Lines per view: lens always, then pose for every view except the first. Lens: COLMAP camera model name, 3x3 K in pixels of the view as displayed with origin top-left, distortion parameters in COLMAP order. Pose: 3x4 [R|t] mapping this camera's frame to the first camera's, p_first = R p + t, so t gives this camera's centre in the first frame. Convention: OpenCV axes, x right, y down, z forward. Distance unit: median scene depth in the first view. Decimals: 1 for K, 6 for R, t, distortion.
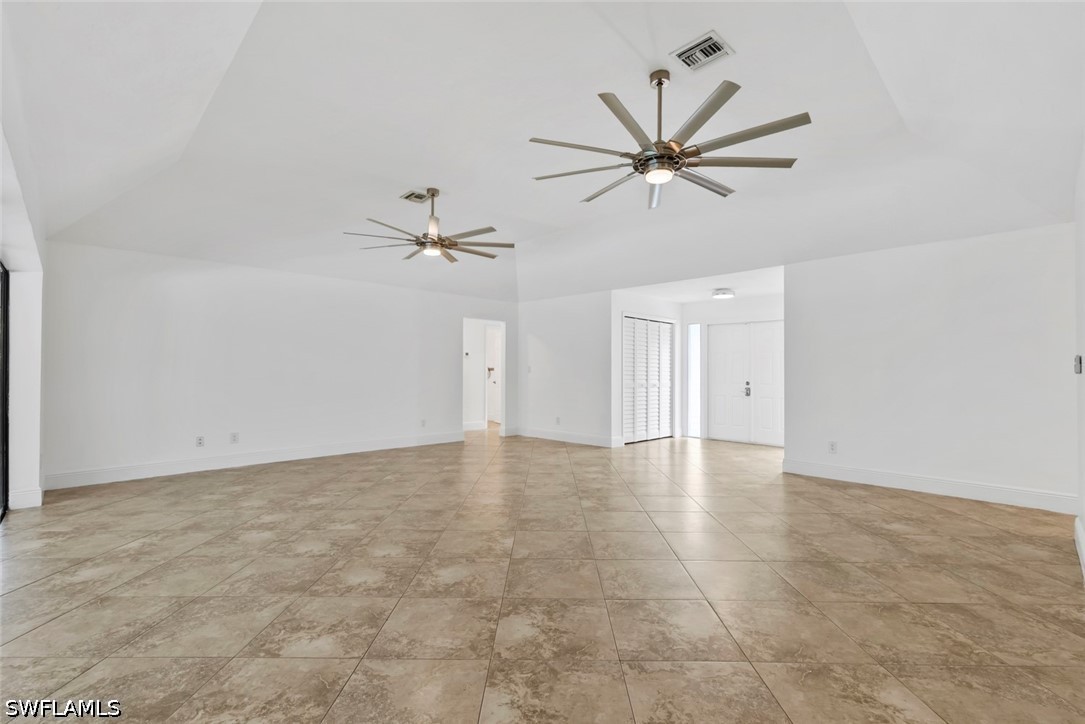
lens RADIAL K [[484.2, 0, 543.0], [0, 484.2, 366.8], [0, 0, 1]] dist [0.002808, -0.000089]
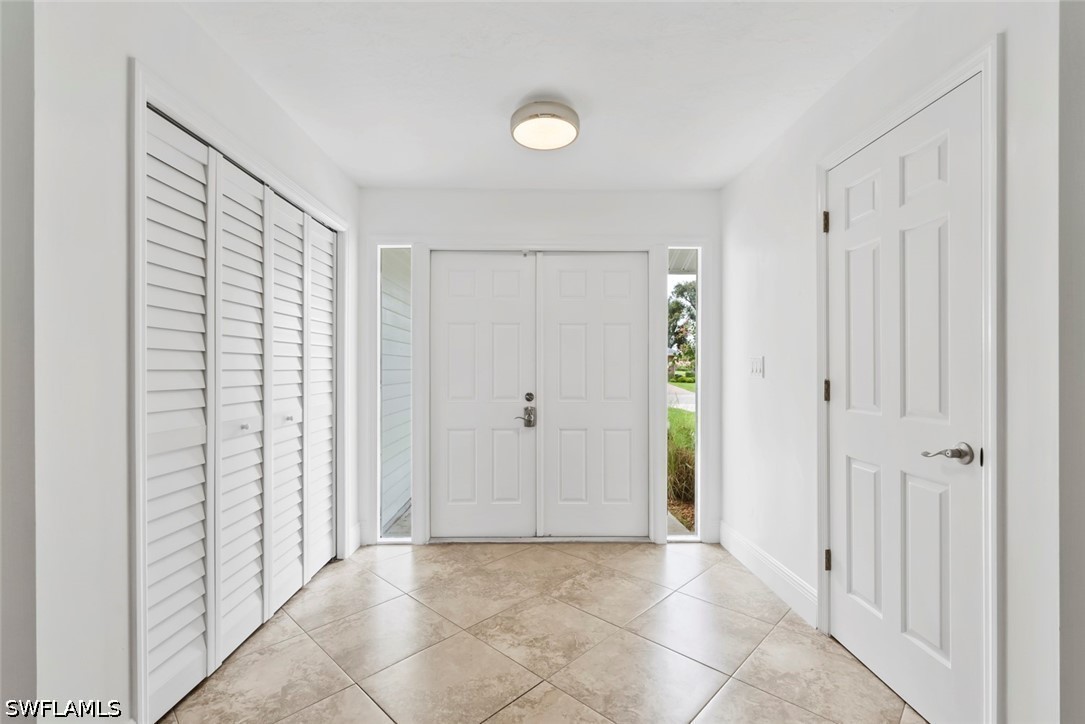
lens RADIAL K [[484.2, 0, 543.0], [0, 484.2, 366.8], [0, 0, 1]] dist [0.002808, -0.000089]
pose [[0.693113, -0.007394, 0.720791, 0.128896], [0.001468, 0.999960, 0.008847, 0.004393], [-0.720827, -0.005074, 0.693096, 0.699234]]
